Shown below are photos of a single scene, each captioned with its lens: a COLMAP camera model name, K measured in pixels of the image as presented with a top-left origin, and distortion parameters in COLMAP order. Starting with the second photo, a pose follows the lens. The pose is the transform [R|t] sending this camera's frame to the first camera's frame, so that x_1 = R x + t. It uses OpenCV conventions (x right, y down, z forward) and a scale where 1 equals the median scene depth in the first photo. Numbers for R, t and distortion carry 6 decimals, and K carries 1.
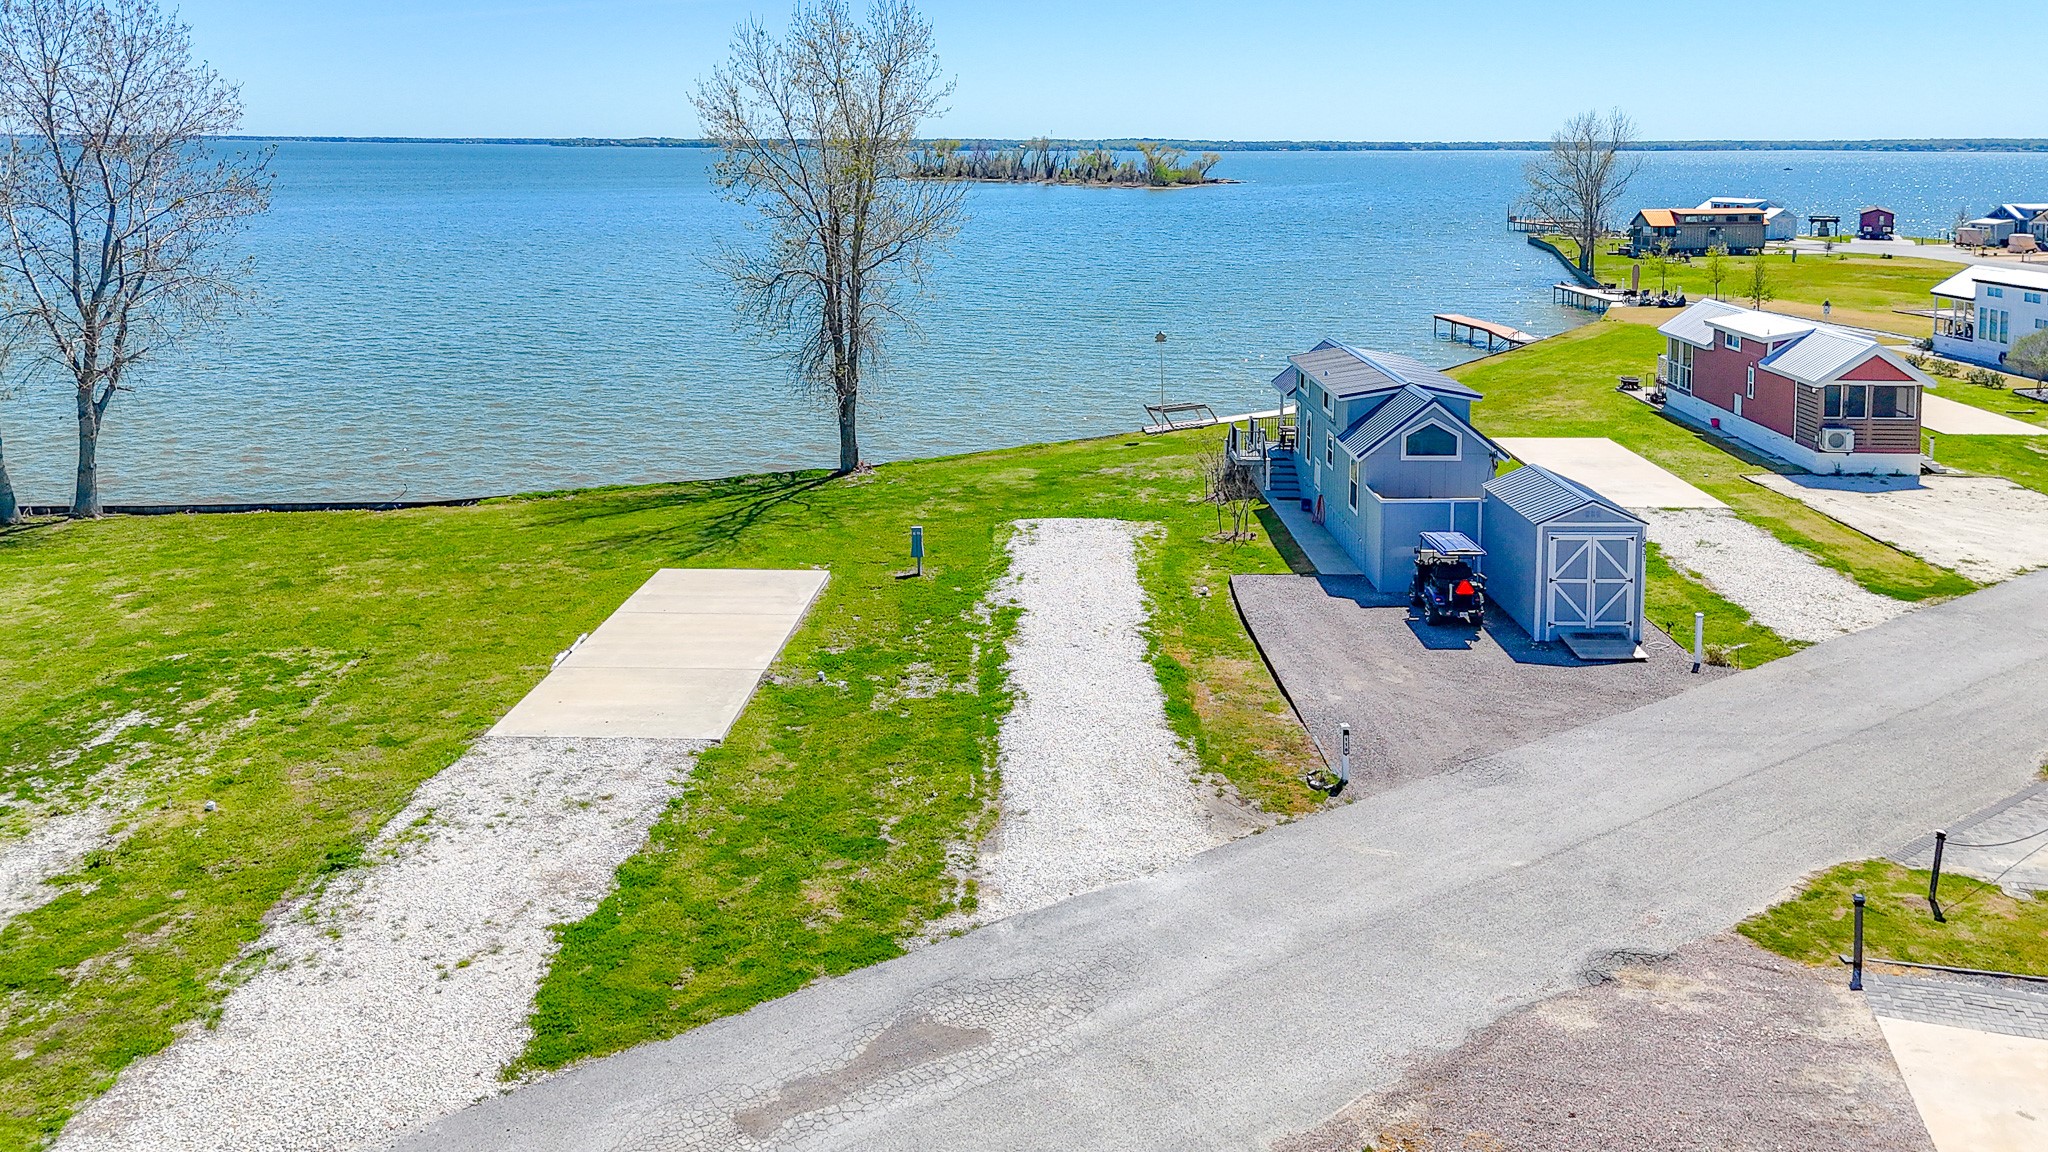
lens RADIAL K [[1566.2, 0, 1031.8], [0, 1566.2, 425.8], [0, 0, 1]] dist [0.071490, -0.065971]
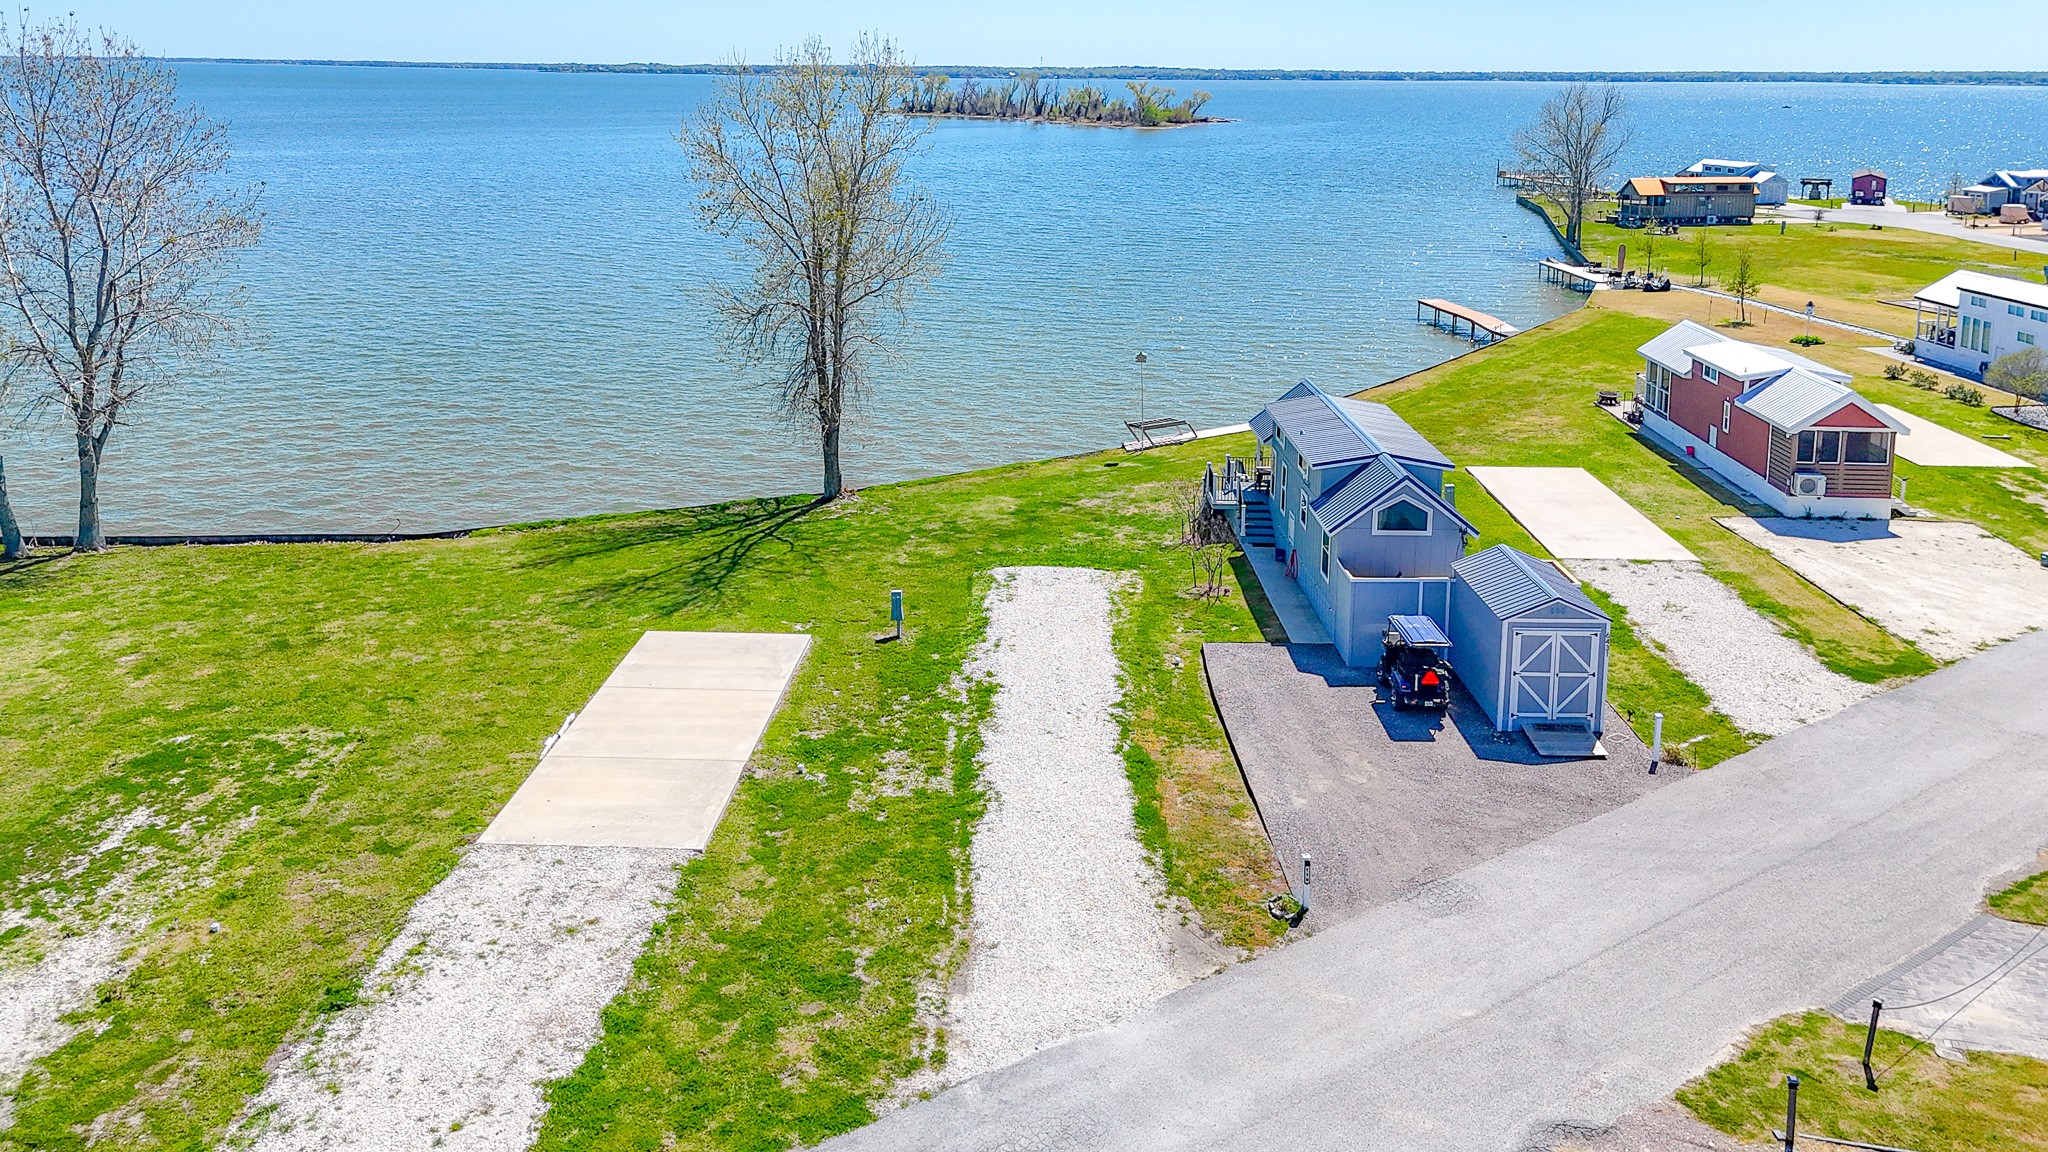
lens RADIAL K [[1552.2, 0, 1002.4], [0, 1552.2, 453.8], [0, 0, 1]] dist [0.068103, -0.058464]
pose [[0.999918, 0.006689, -0.010917, 0.006845], [-0.005956, 0.997809, 0.065890, -0.101362], [0.011334, -0.065820, 0.997767, -0.004425]]
